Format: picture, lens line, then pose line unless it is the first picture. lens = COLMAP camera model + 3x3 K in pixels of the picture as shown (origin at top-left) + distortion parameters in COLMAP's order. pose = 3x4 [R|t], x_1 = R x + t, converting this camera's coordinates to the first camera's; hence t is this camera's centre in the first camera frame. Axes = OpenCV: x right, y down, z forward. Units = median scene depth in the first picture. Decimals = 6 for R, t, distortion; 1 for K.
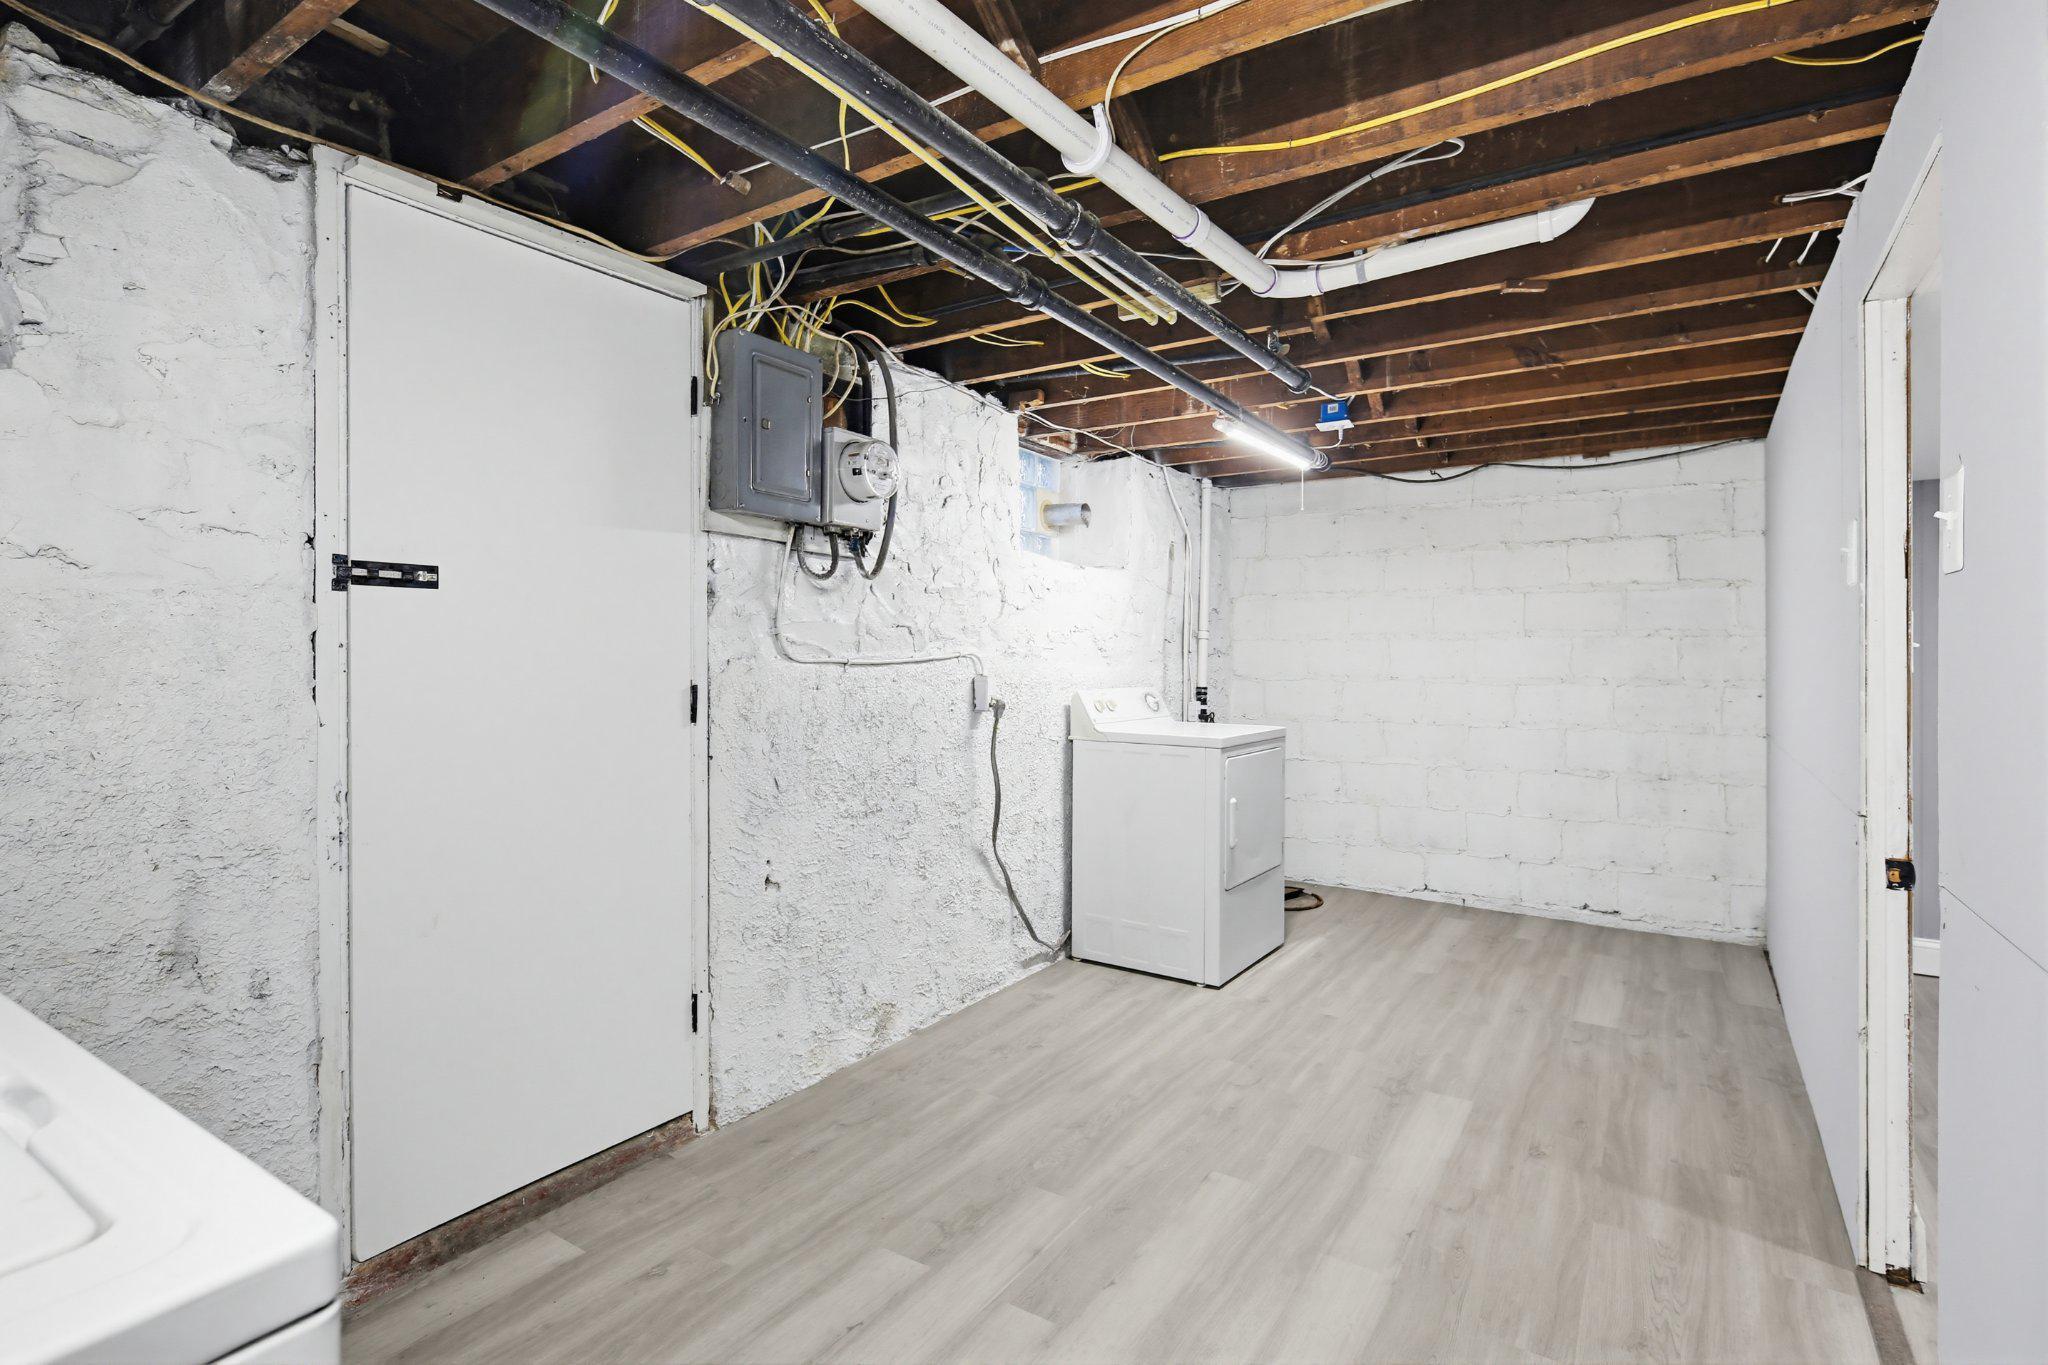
lens RADIAL K [[999.4, 0, 1015.4], [0, 999.4, 659.2], [0, 0, 1]] dist [0.000156, -0.000472]
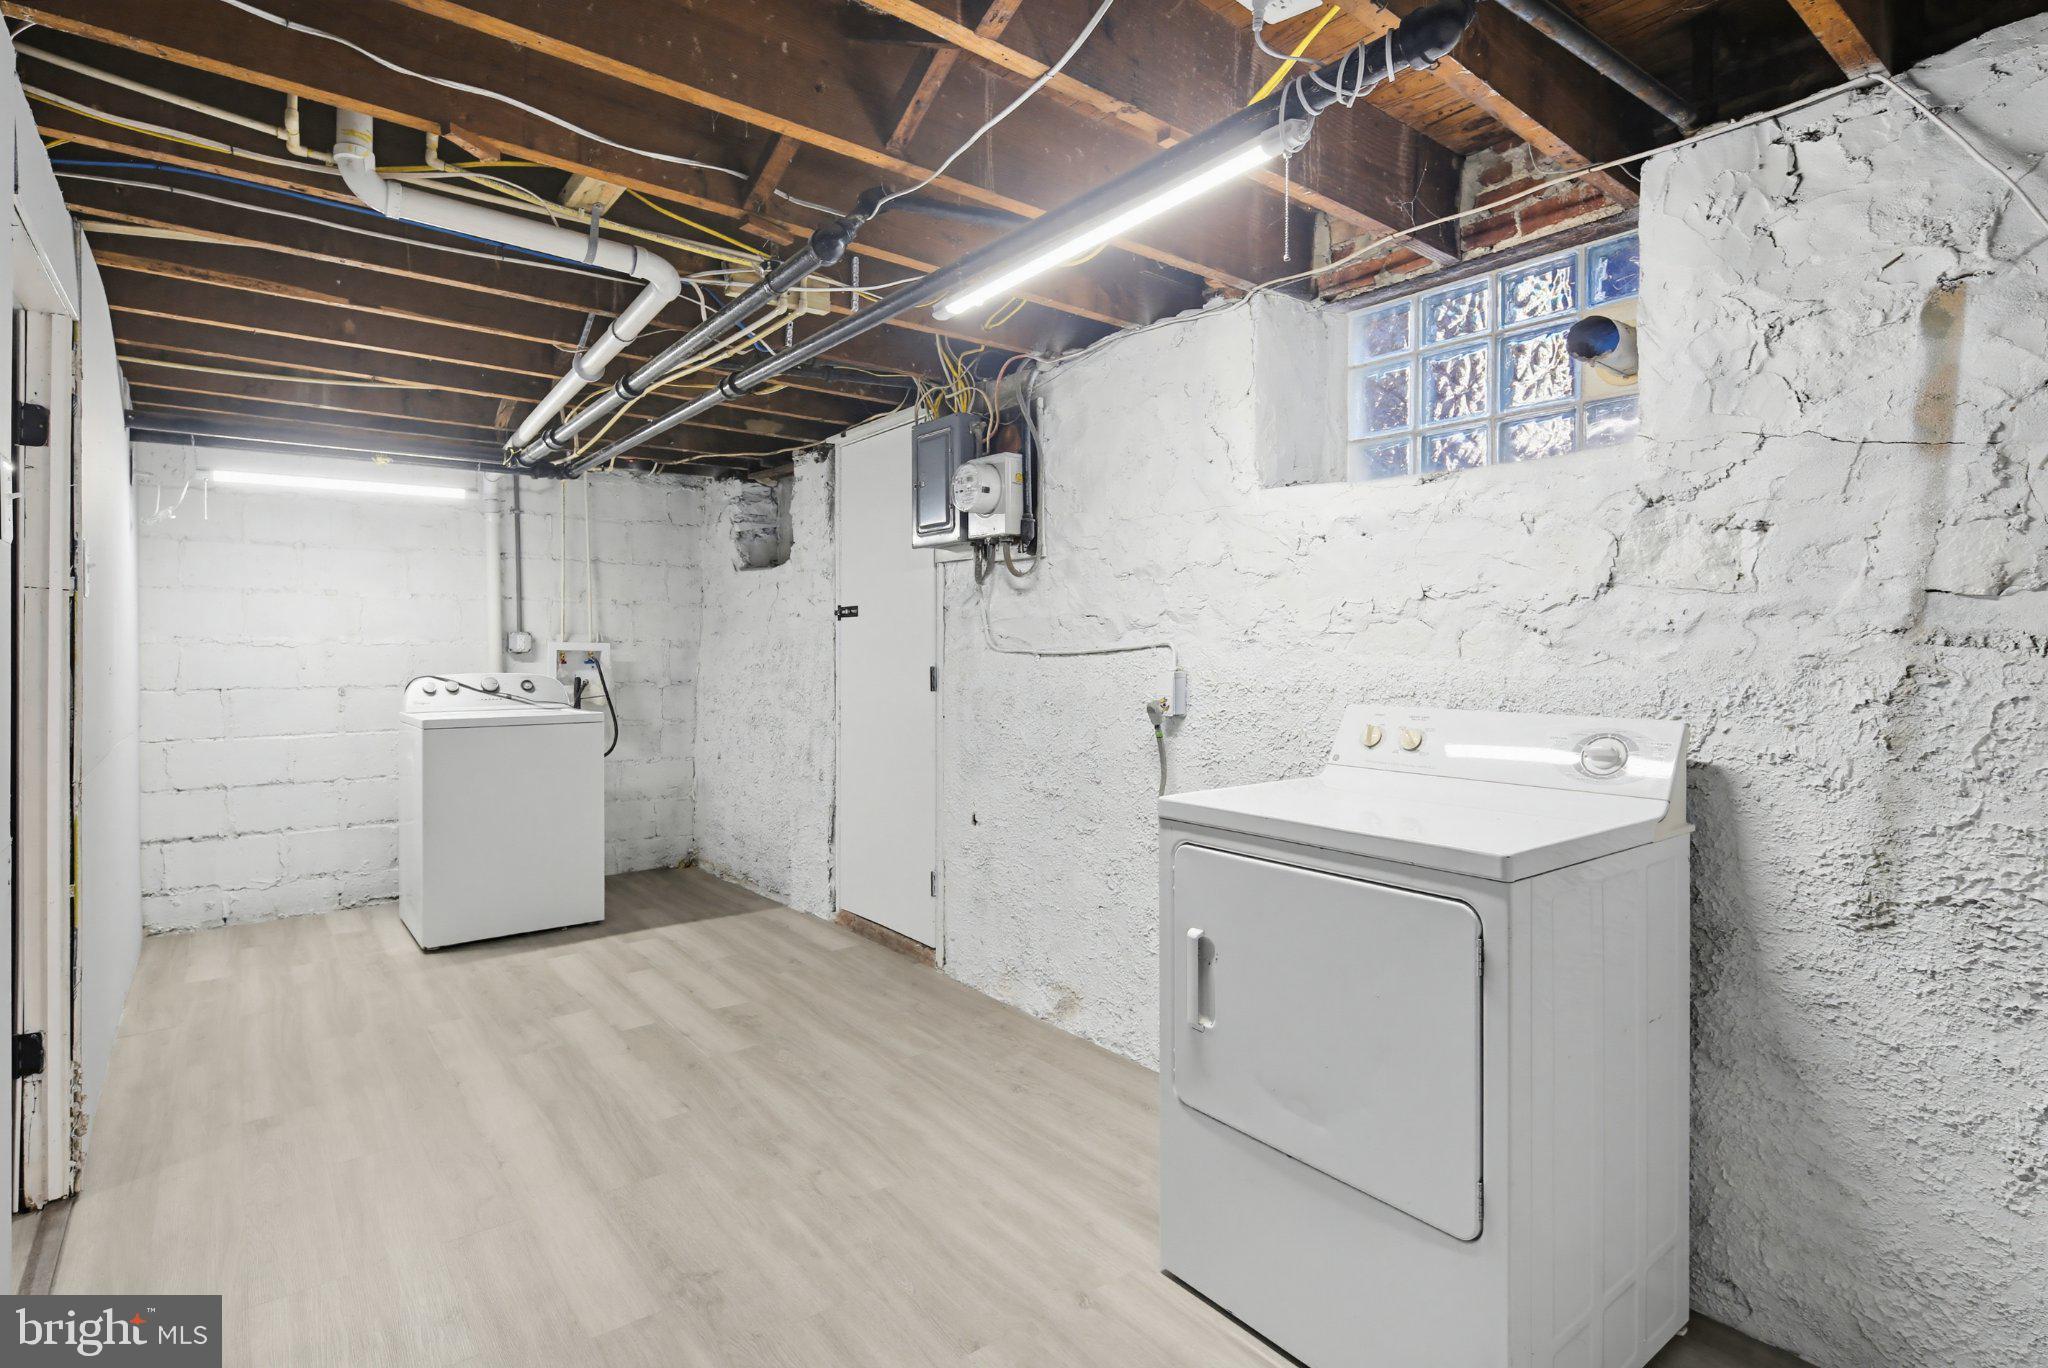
lens RADIAL K [[999.4, 0, 1015.4], [0, 999.4, 660.7], [0, 0, 1]] dist [0.000156, -0.000472]
pose [[-0.319629, 0.010348, -0.947486, 1.006132], [-0.001118, 0.999936, 0.011298, -0.000560], [0.947542, 0.004670, -0.319597, 1.510161]]
